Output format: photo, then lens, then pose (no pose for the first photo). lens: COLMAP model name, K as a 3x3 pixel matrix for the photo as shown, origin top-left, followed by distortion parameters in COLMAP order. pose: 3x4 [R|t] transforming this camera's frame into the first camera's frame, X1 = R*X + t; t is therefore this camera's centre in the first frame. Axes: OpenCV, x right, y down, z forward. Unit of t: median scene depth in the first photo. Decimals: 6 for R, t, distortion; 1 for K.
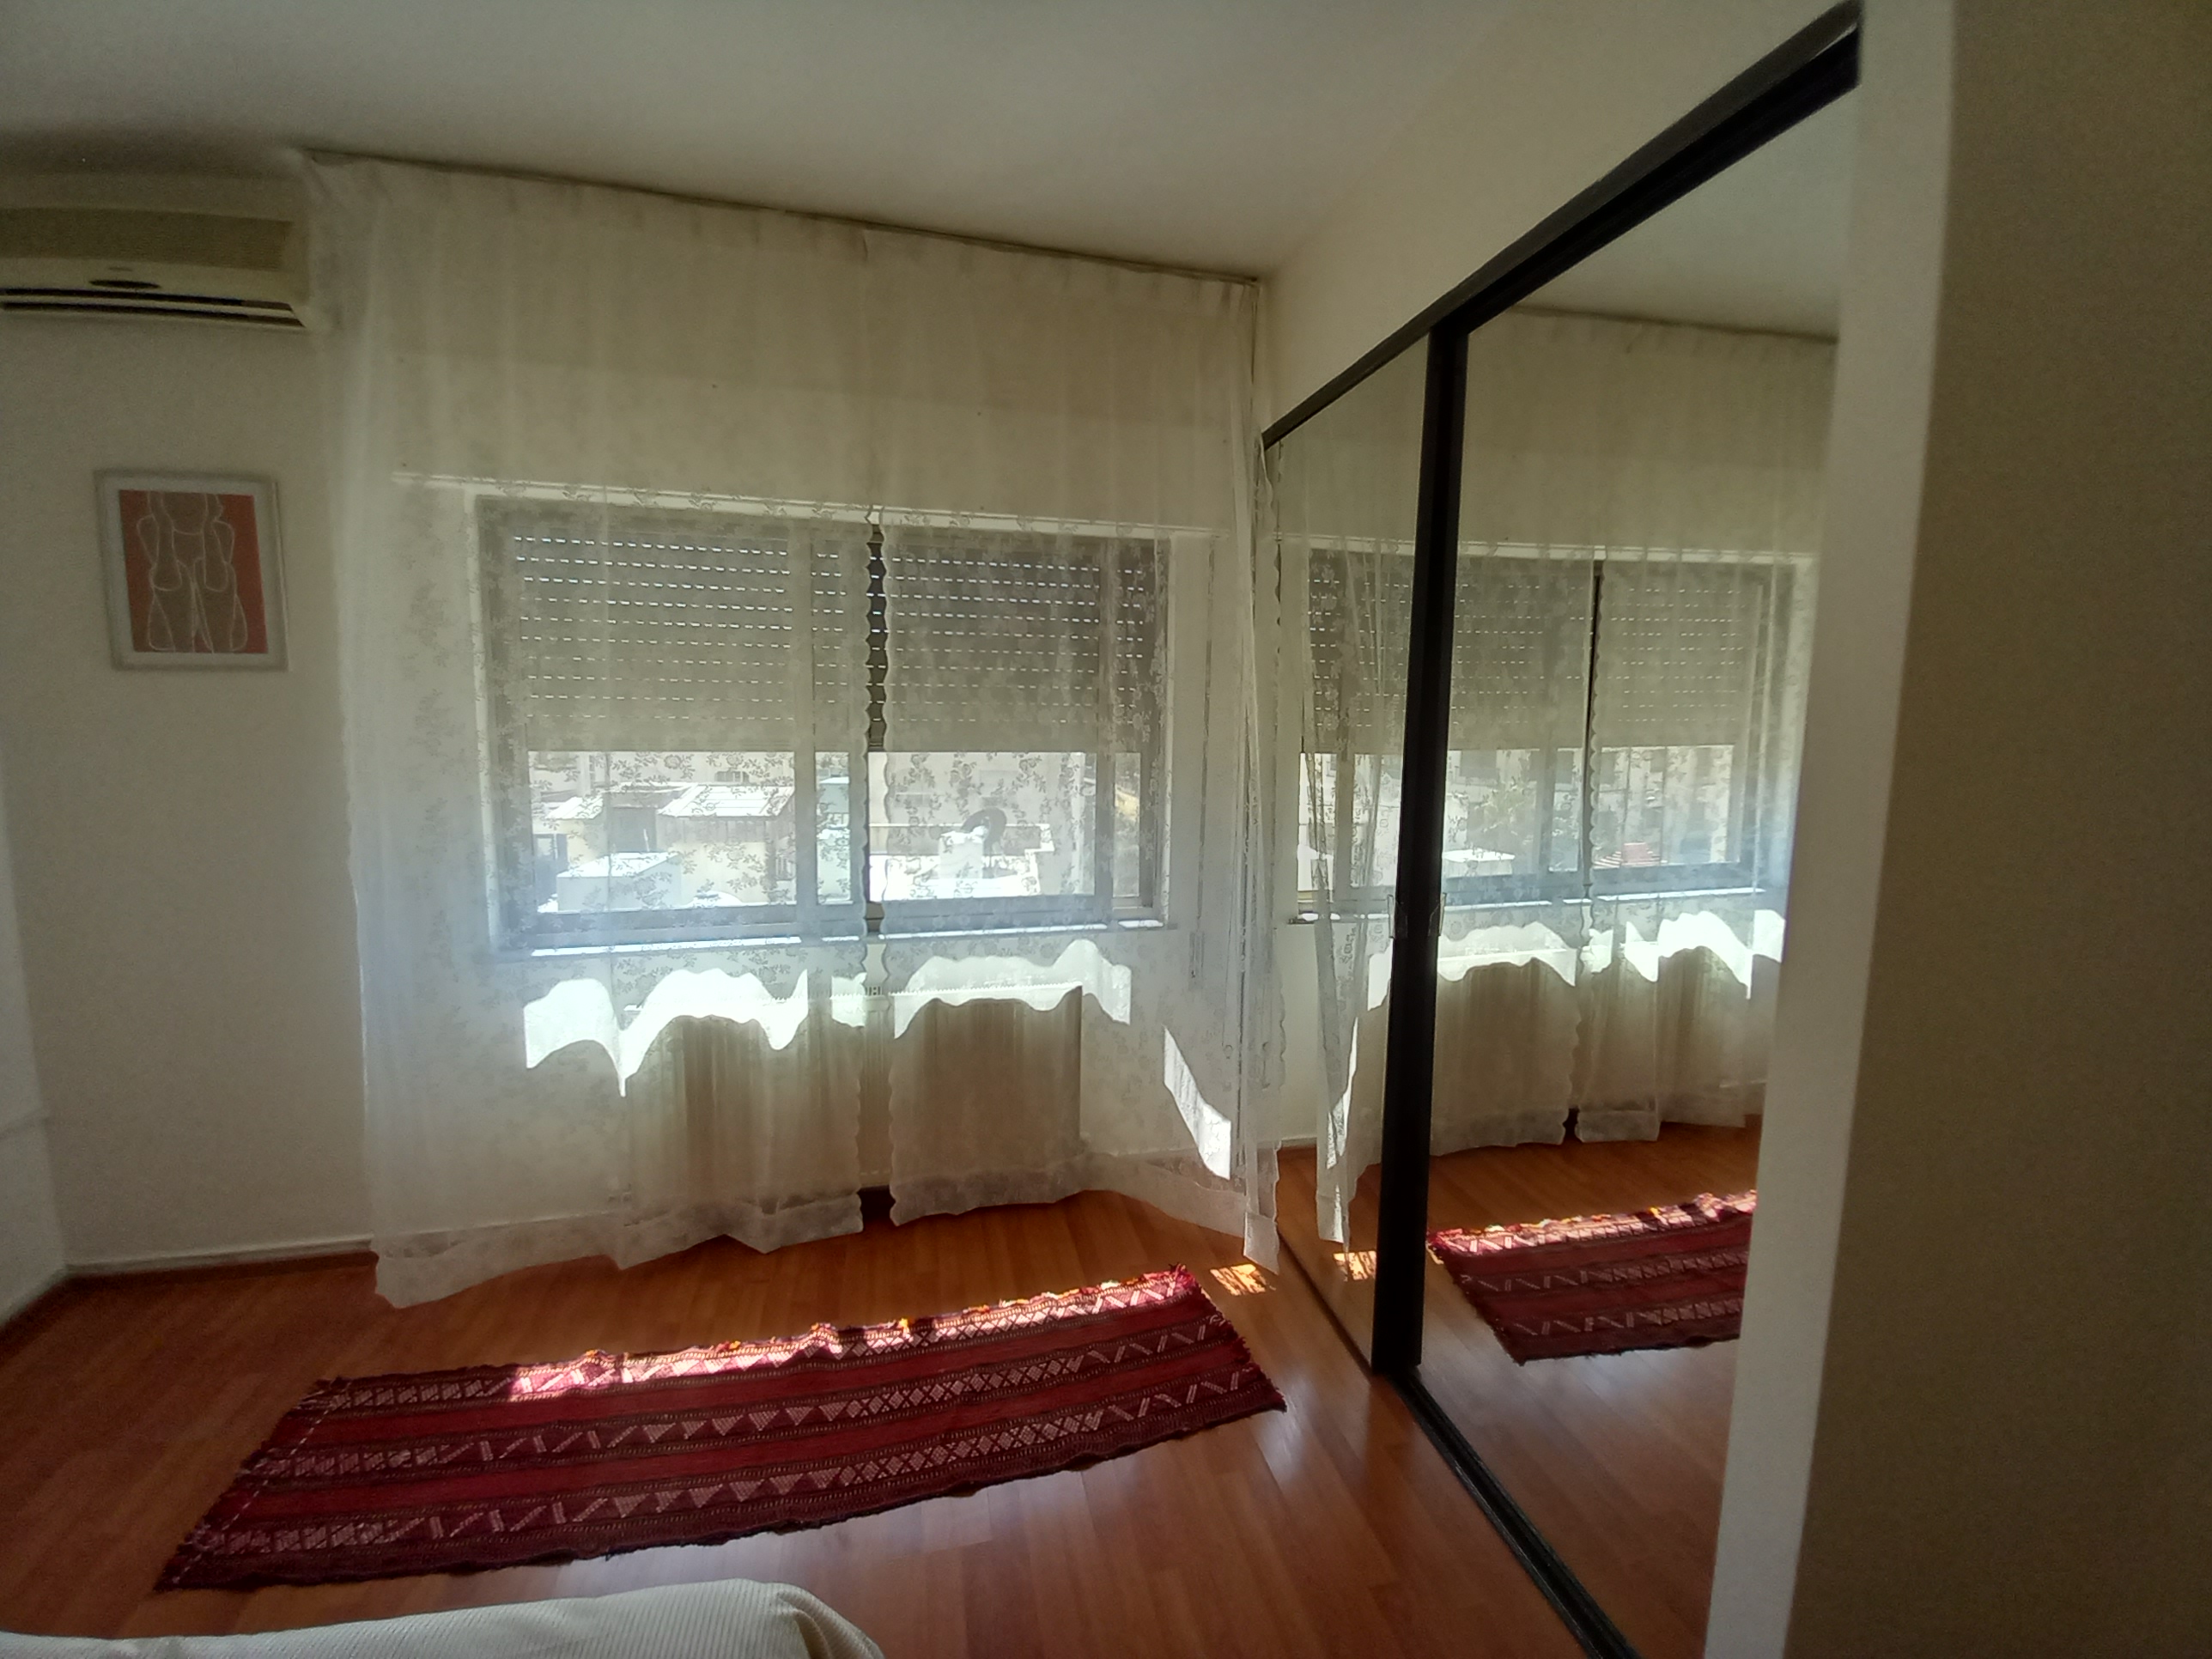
lens RADIAL K [[890.4, 0, 1120.6], [0, 890.4, 818.6], [0, 0, 1]] dist [0.004083, -0.003896]
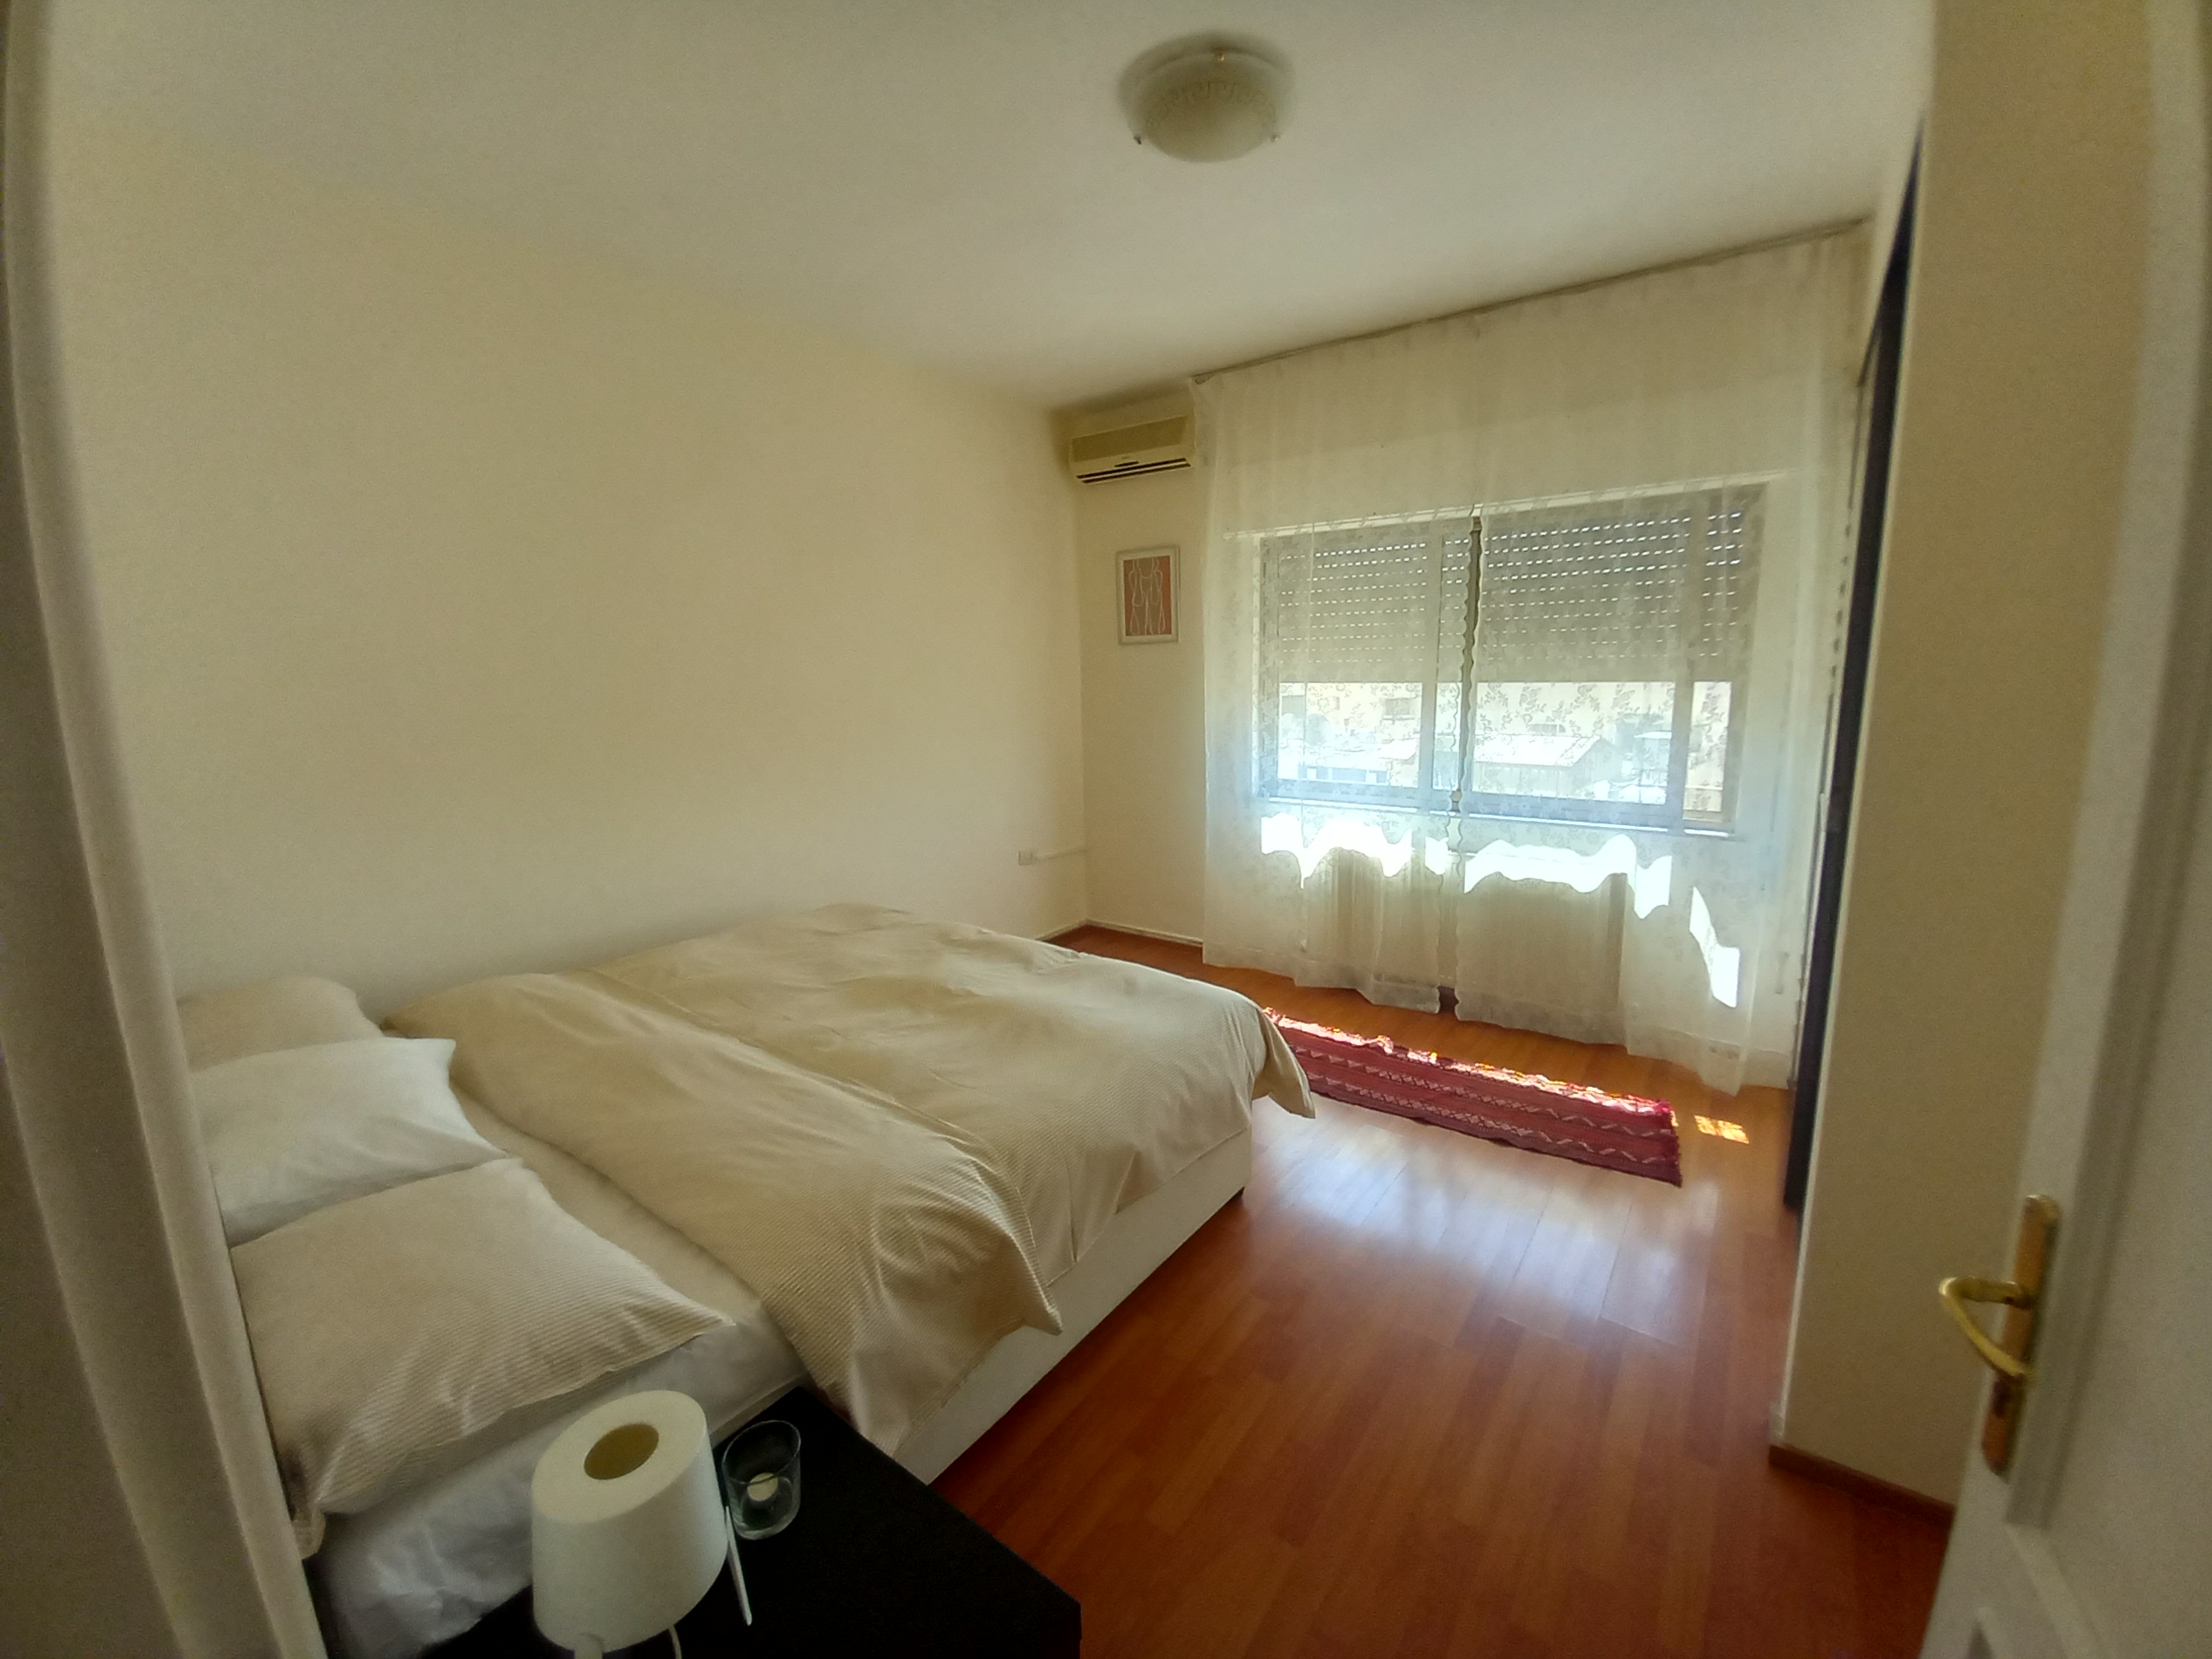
lens RADIAL K [[890.4, 0, 1110.1], [0, 890.4, 832.4], [0, 0, 1]] dist [0.004083, -0.003896]
pose [[0.648939, 0.117085, -0.751778, 0.490590], [-0.052244, 0.992613, 0.109496, 0.042584], [0.759045, -0.031780, 0.650262, -0.402747]]
